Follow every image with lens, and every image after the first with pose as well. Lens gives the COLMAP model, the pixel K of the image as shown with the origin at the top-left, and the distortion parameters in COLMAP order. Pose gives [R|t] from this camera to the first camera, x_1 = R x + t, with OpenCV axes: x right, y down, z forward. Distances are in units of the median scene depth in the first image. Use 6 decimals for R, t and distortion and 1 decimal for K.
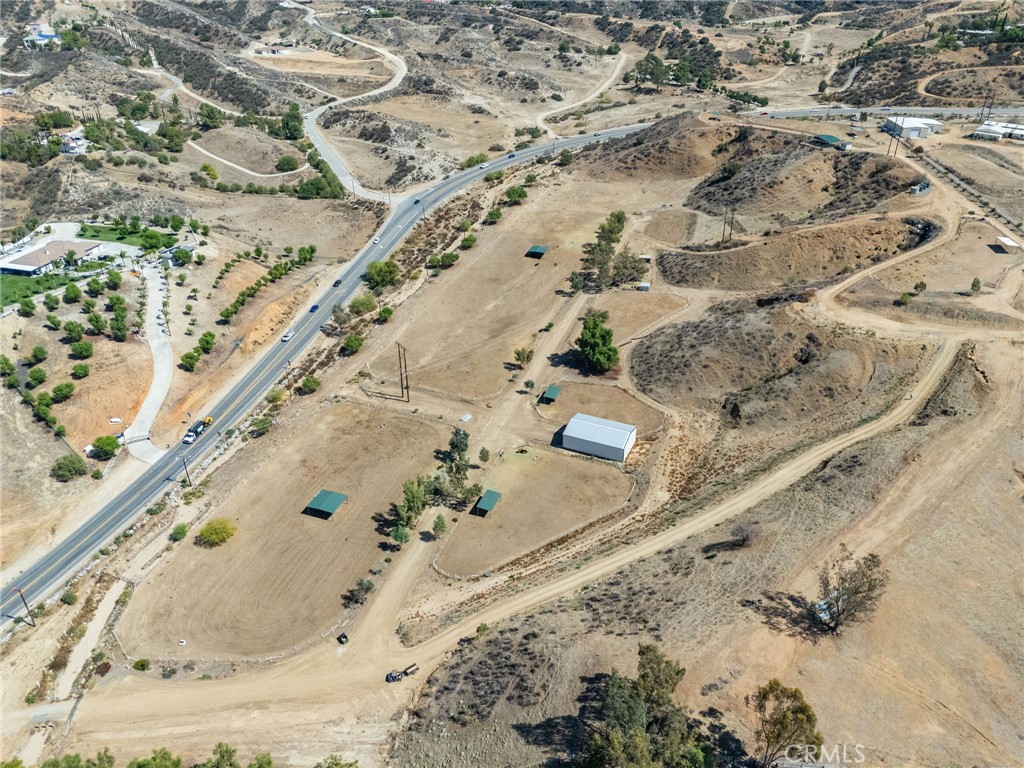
lens RADIAL K [[758.3, 0, 512.0], [0, 758.3, 384.0], [0, 0, 1]] dist [0.048510, -0.038801]
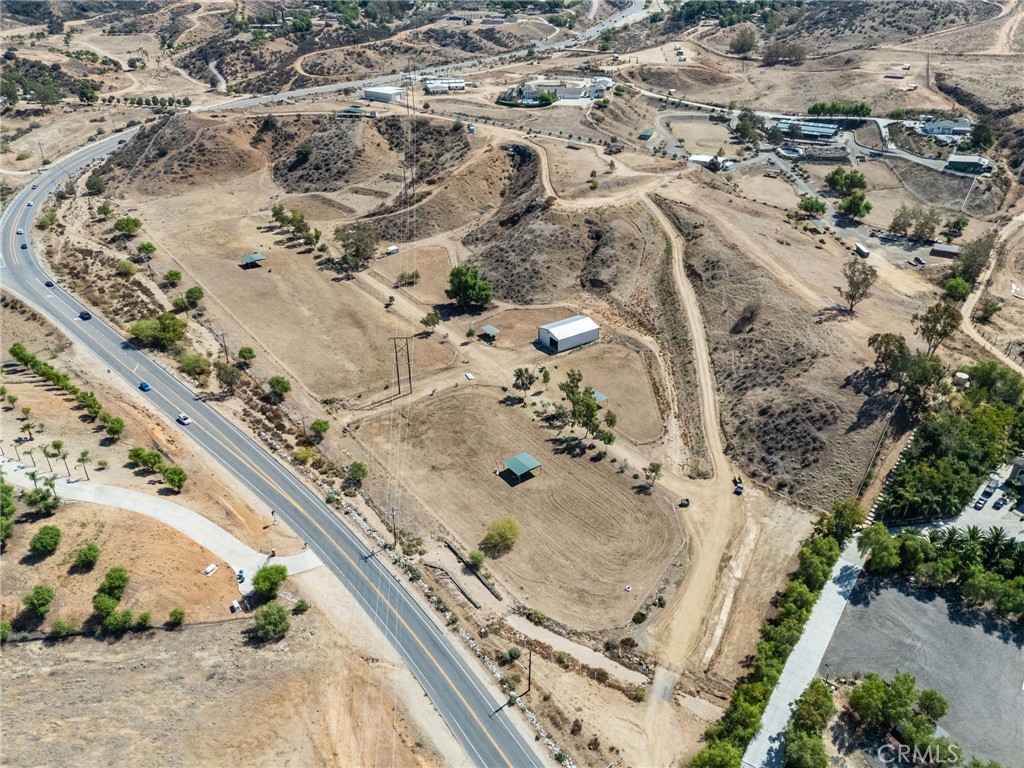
lens RADIAL K [[758.3, 0, 512.0], [0, 758.3, 384.0], [0, 0, 1]] dist [0.048510, -0.038801]
pose [[0.530757, -0.417568, 0.737519, -0.698323], [0.427441, 0.883310, 0.192504, -0.106303], [-0.731841, 0.213073, 0.647308, 0.230496]]
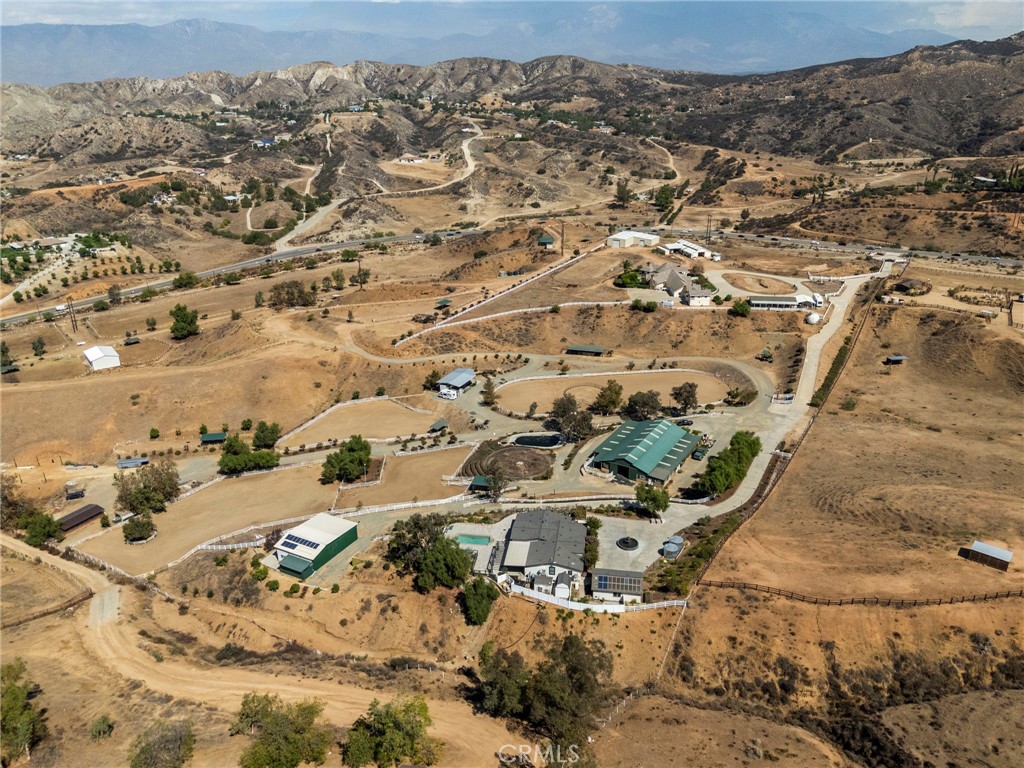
lens RADIAL K [[758.3, 0, 512.0], [0, 758.3, 384.0], [0, 0, 1]] dist [0.048510, -0.038801]
pose [[0.881553, 0.183620, -0.434911, 1.289715], [-0.245001, 0.965429, -0.089006, 0.040147], [0.403532, 0.185017, 0.896064, -0.109351]]
